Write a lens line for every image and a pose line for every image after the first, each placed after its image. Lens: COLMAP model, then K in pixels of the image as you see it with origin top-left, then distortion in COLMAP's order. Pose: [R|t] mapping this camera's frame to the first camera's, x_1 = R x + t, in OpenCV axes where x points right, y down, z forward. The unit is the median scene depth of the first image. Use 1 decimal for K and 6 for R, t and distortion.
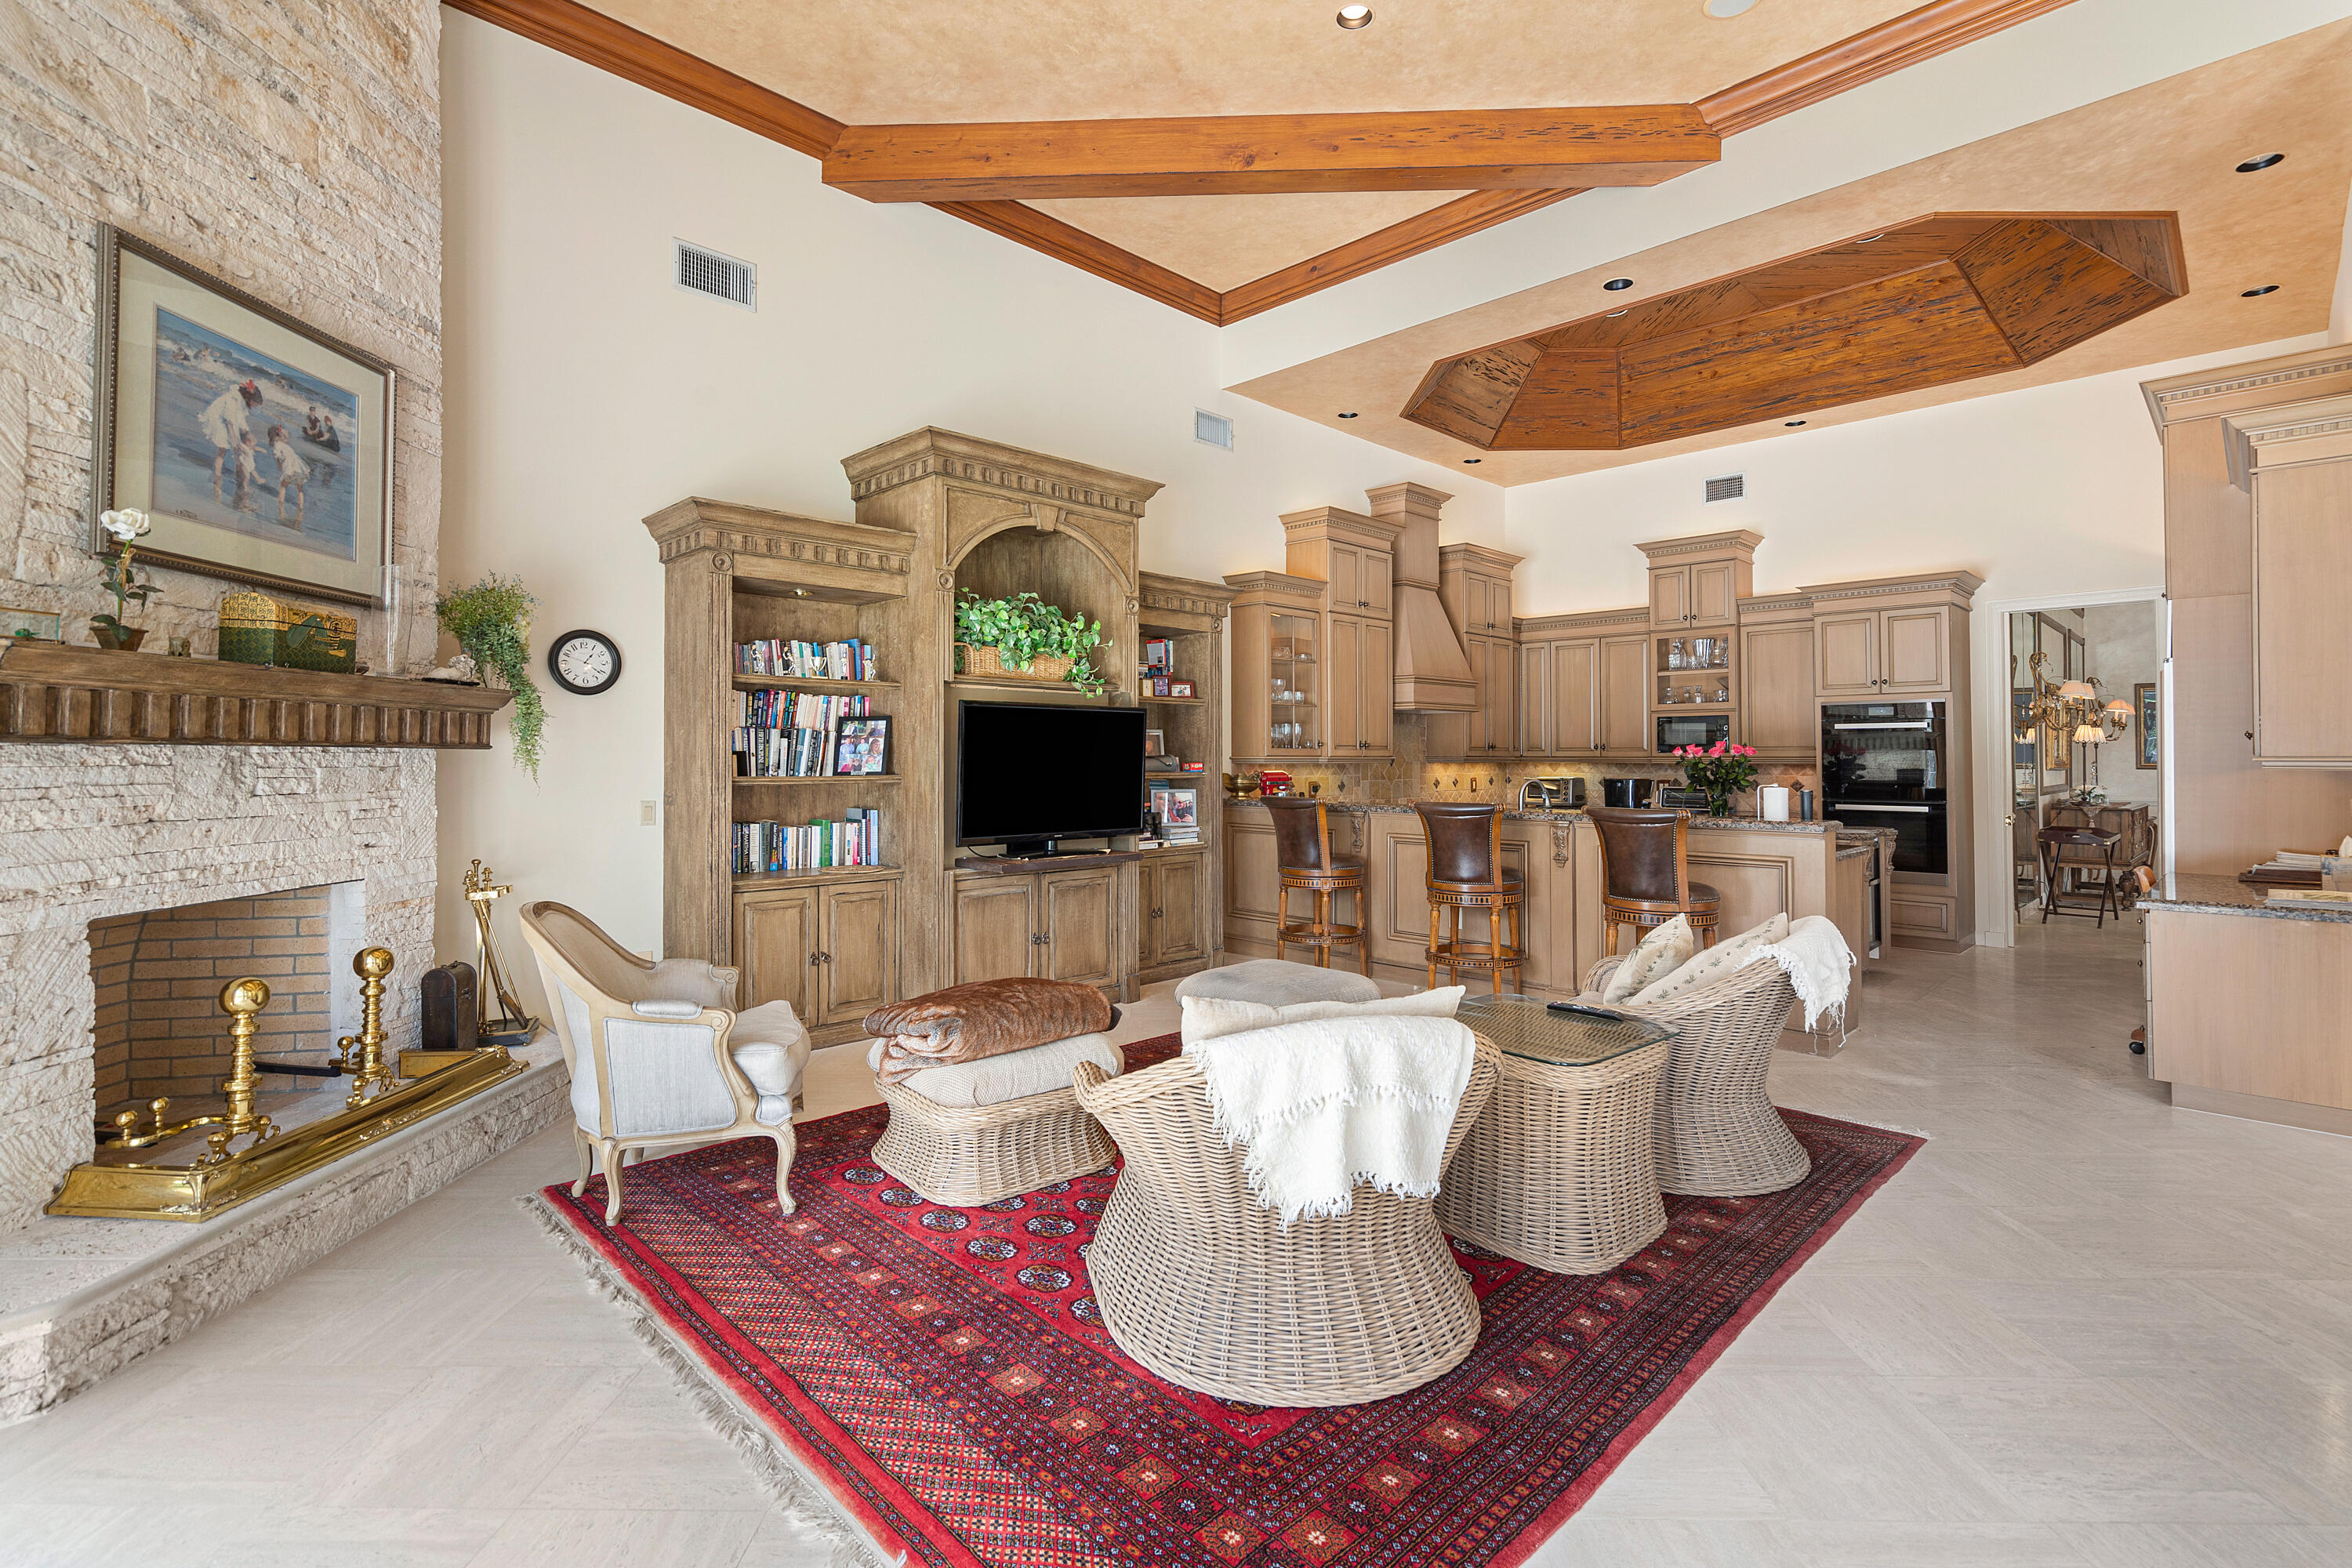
lens RADIAL K [[1064.5, 0, 1175.4], [0, 1064.5, 734.2], [0, 0, 1]] dist [-0.001890, -0.000161]
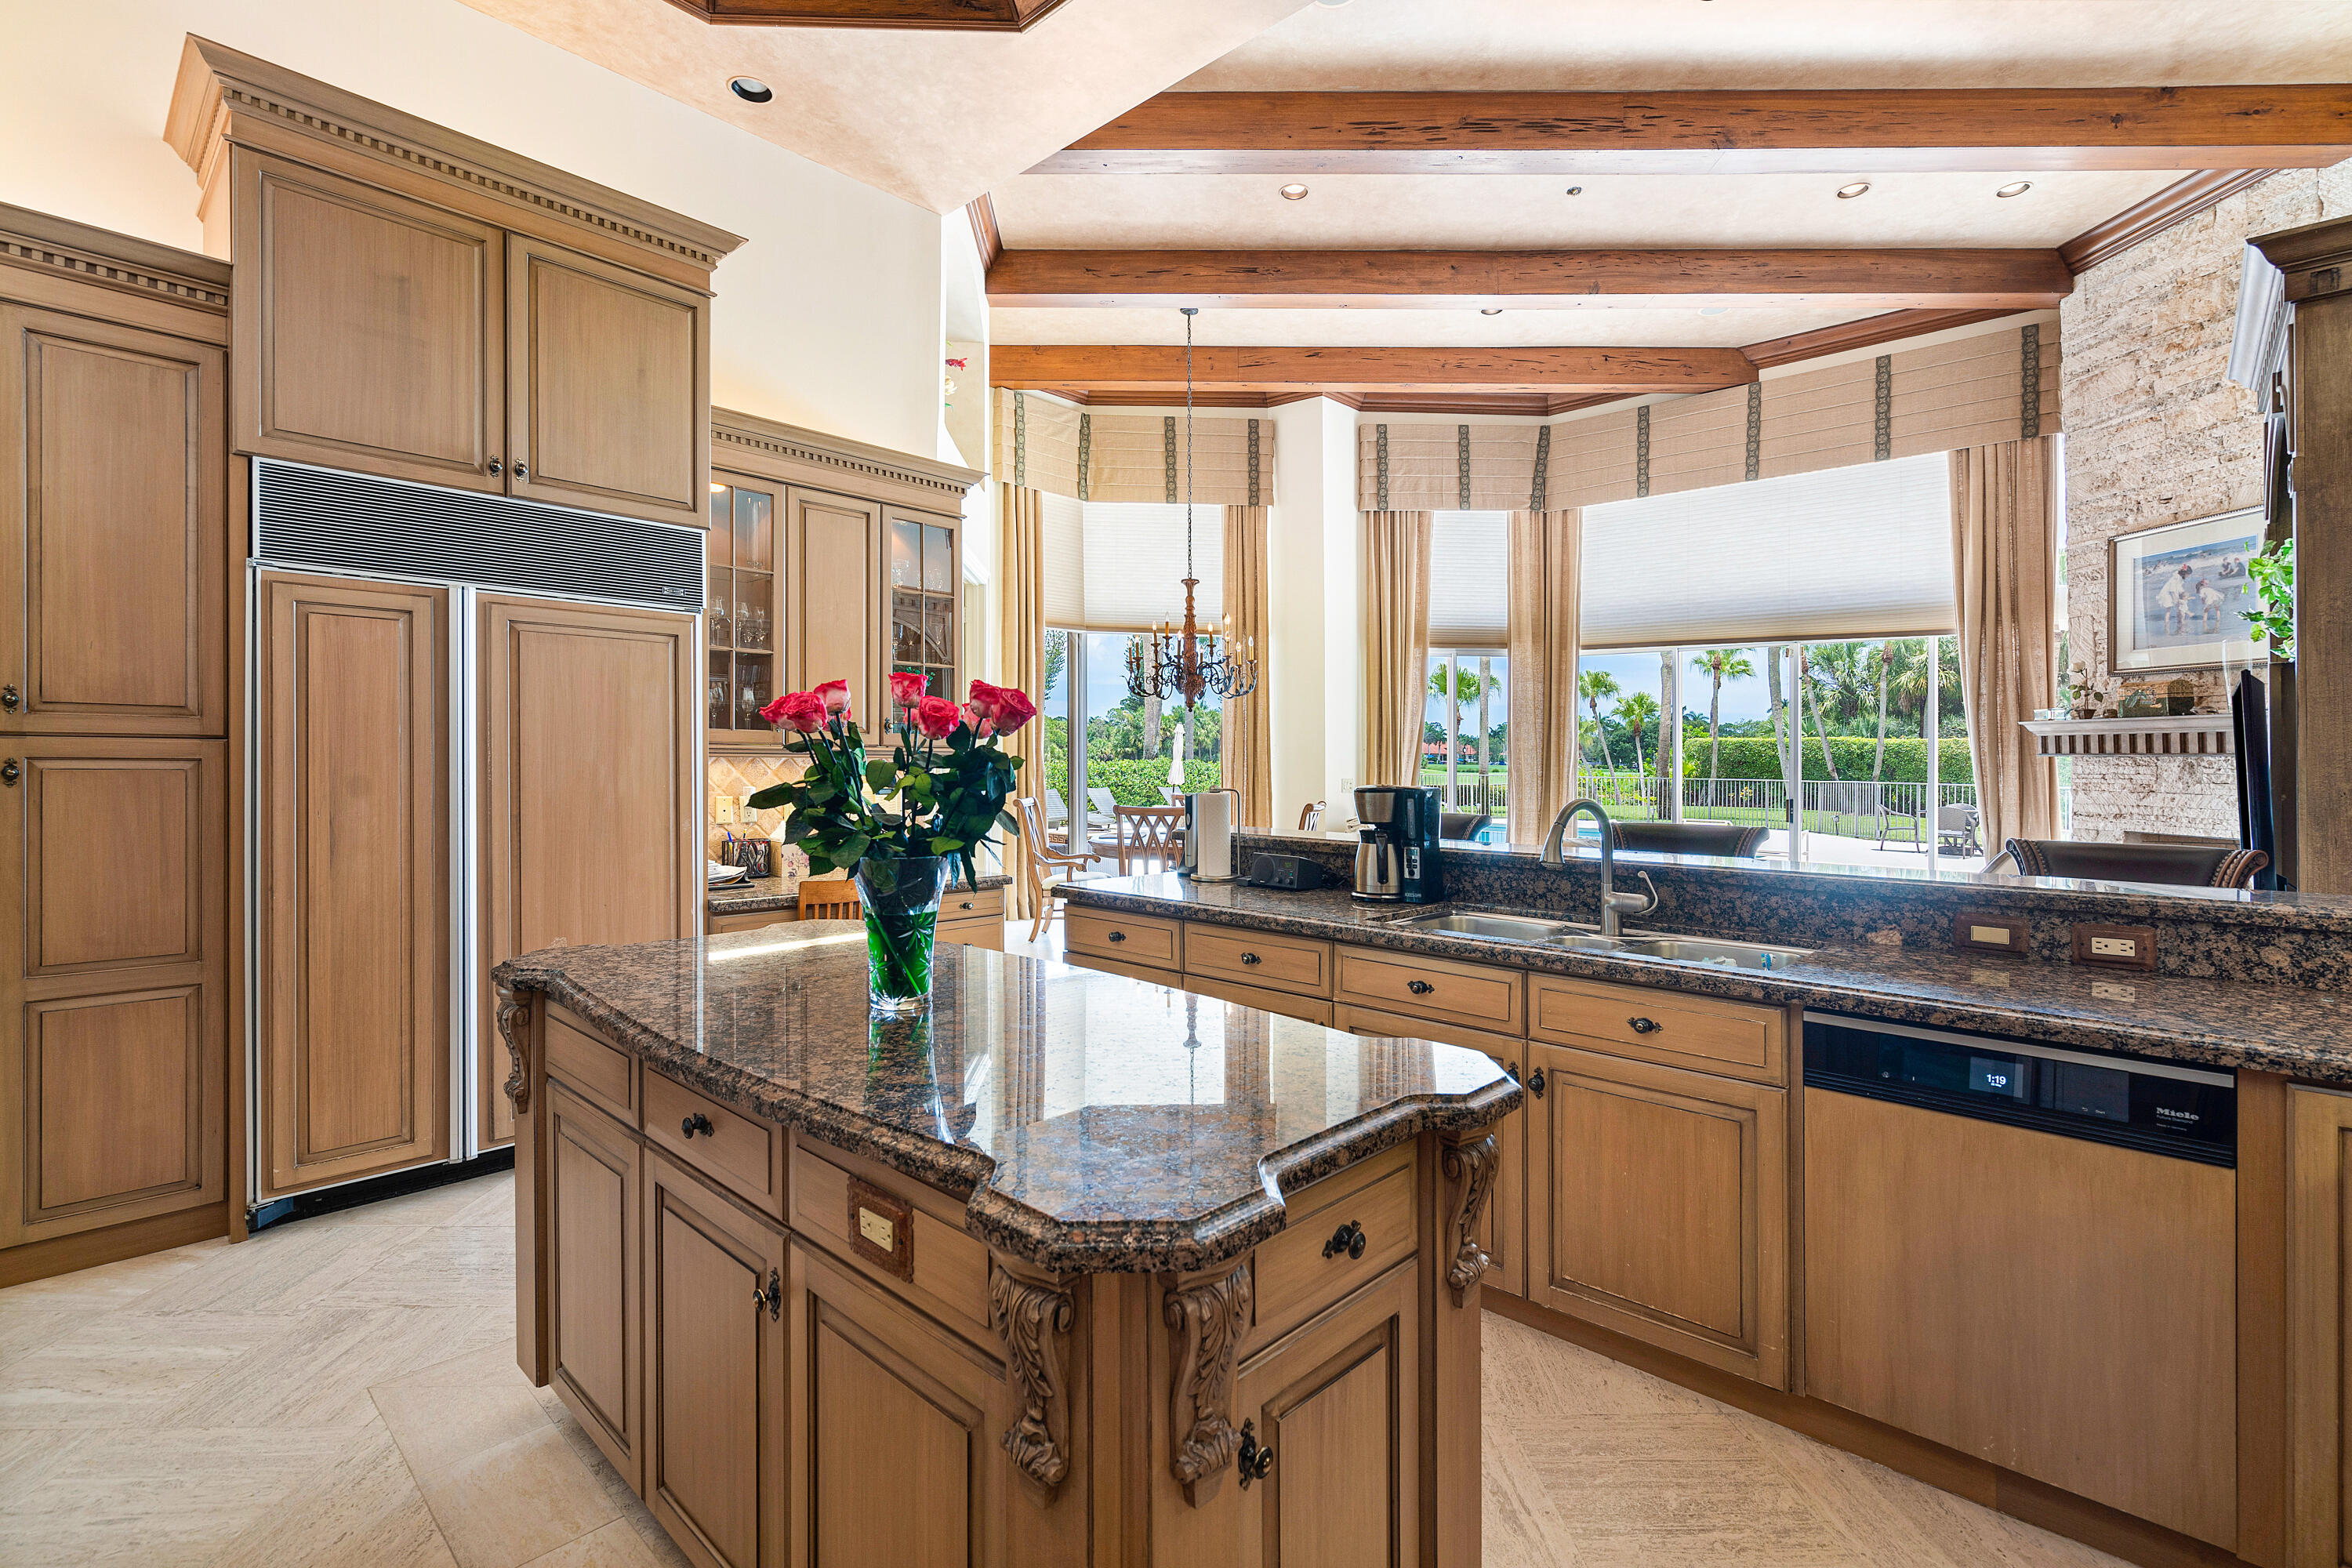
lens RADIAL K [[1108.9, 0, 1179.2], [0, 1108.9, 770.0], [0, 0, 1]] dist [-0.001878, 0.000356]
pose [[-0.997680, -0.001249, -0.068072, 0.858560], [-0.000237, 0.999889, -0.014876, 0.052997], [0.068083, -0.014826, -0.997569, 2.301800]]
